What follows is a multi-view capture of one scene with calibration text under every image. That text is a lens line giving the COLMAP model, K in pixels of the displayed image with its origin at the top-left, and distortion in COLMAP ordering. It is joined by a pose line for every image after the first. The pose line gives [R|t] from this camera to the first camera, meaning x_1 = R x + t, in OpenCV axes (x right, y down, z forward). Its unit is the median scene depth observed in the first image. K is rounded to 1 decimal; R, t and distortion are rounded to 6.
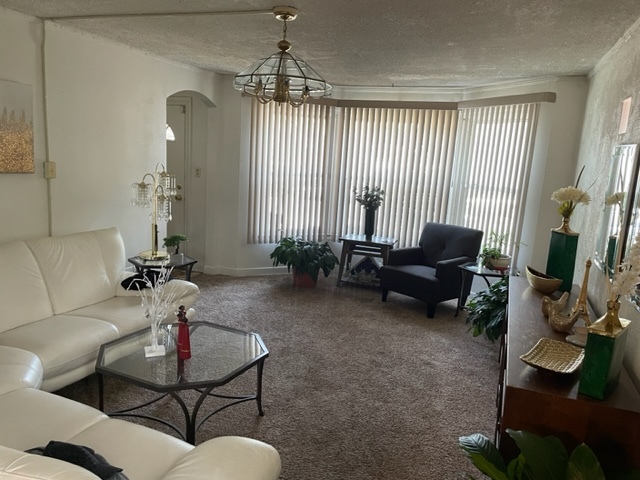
lens RADIAL K [[486.1, 0, 321.5], [0, 486.1, 249.1], [0, 0, 1]] dist [0.094032, -0.112251]
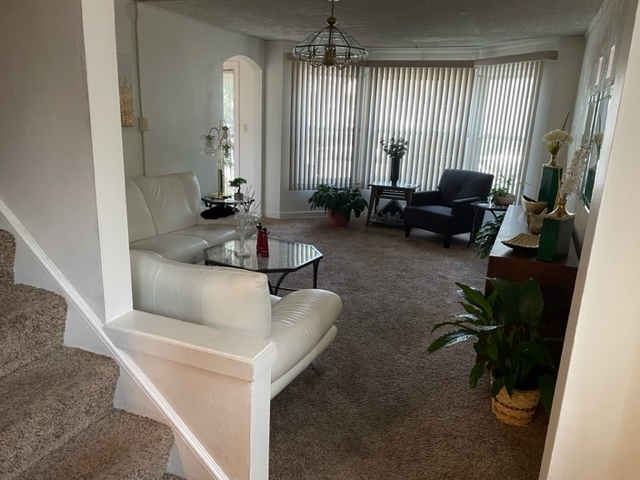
lens RADIAL K [[486.1, 0, 321.5], [0, 486.1, 249.1], [0, 0, 1]] dist [0.094032, -0.112251]
pose [[0.999030, -0.004945, -0.043761, -0.027739], [0.008207, 0.997175, 0.074667, 0.049216], [0.043269, -0.074953, 0.996248, -0.190170]]
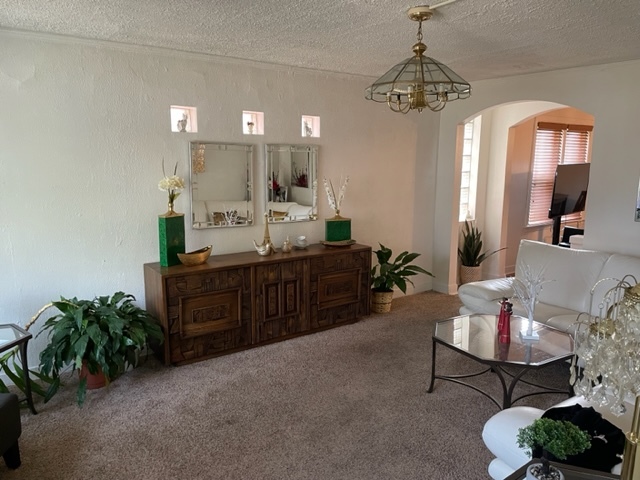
lens RADIAL K [[486.1, 0, 321.5], [0, 486.1, 249.1], [0, 0, 1]] dist [0.094032, -0.112251]
pose [[-0.838974, -0.157814, 0.520785, -0.260103], [0.046358, 0.932818, 0.357353, -0.225527], [-0.542193, 0.323953, -0.775294, 1.097052]]
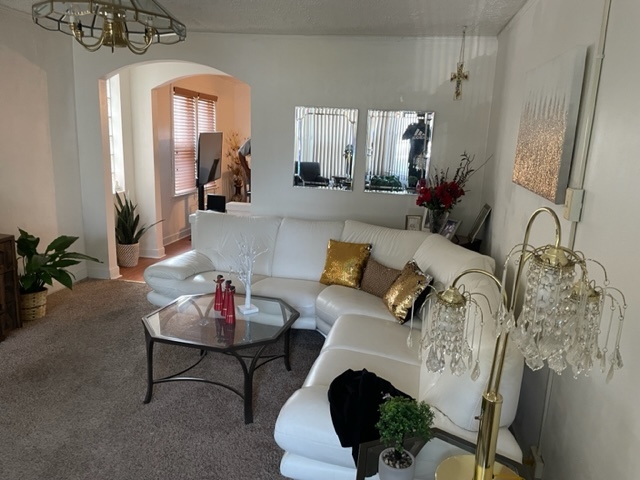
lens RADIAL K [[486.1, 0, 321.5], [0, 486.1, 249.1], [0, 0, 1]] dist [0.094032, -0.112251]
pose [[-0.974000, -0.051732, -0.220561, -0.128183], [-0.134691, 0.915057, 0.380171, -0.197232], [0.182159, 0.399994, -0.898233, 1.033220]]
